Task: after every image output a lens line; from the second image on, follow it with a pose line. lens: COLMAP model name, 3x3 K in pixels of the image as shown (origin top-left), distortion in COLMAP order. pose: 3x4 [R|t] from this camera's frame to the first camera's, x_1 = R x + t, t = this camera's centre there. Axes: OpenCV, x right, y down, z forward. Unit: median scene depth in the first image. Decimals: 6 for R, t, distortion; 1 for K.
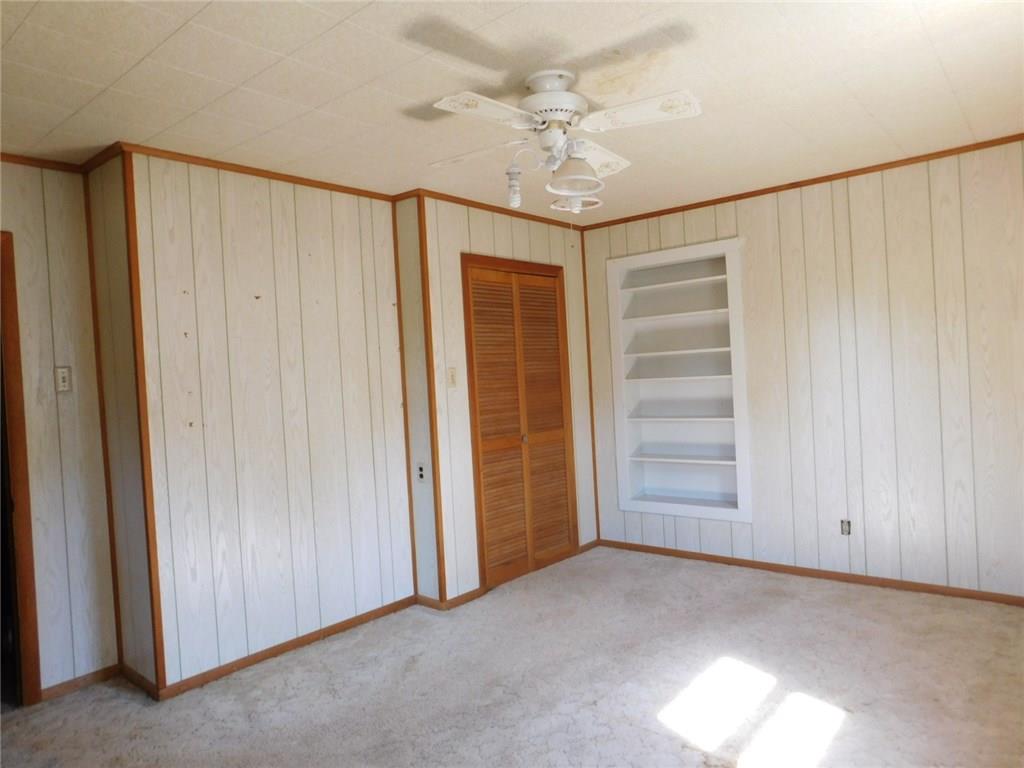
lens RADIAL K [[673.9, 0, 513.0], [0, 673.9, 383.9], [0, 0, 1]] dist [-0.052945, 0.030440]
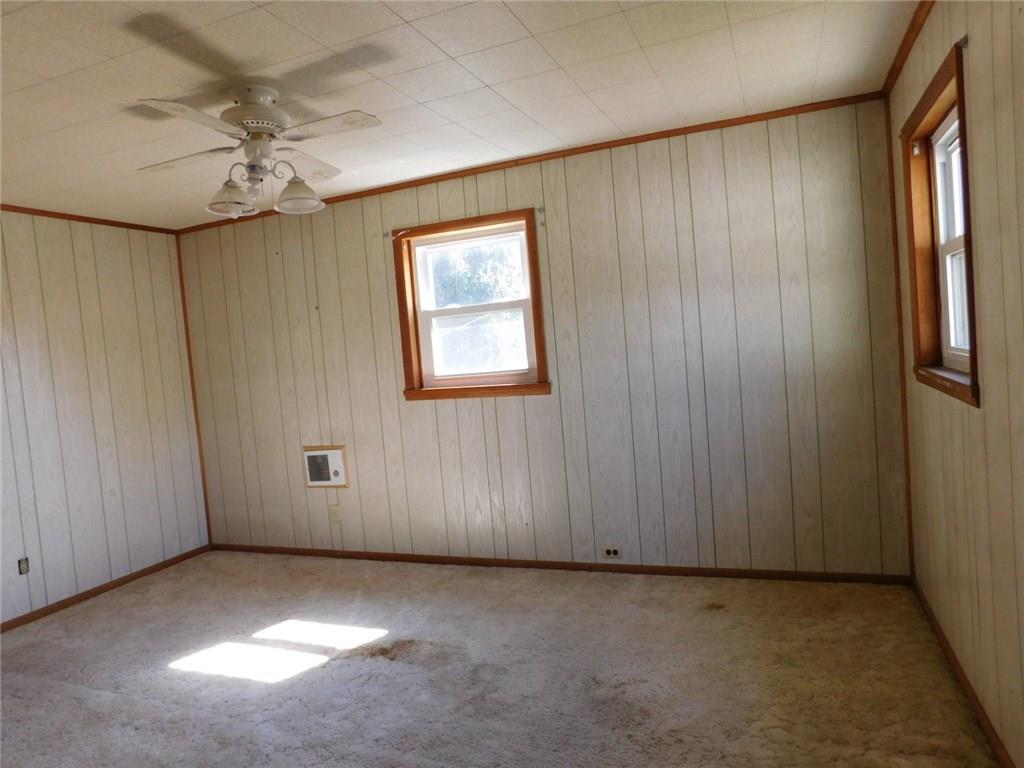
lens RADIAL K [[673.9, 0, 510.8], [0, 673.9, 383.1], [0, 0, 1]] dist [-0.052945, 0.030440]
pose [[-0.305689, 0.029576, 0.951672, -0.769494], [0.117325, 0.993070, 0.006824, 0.033293], [-0.944875, 0.113741, -0.307041, 0.714523]]
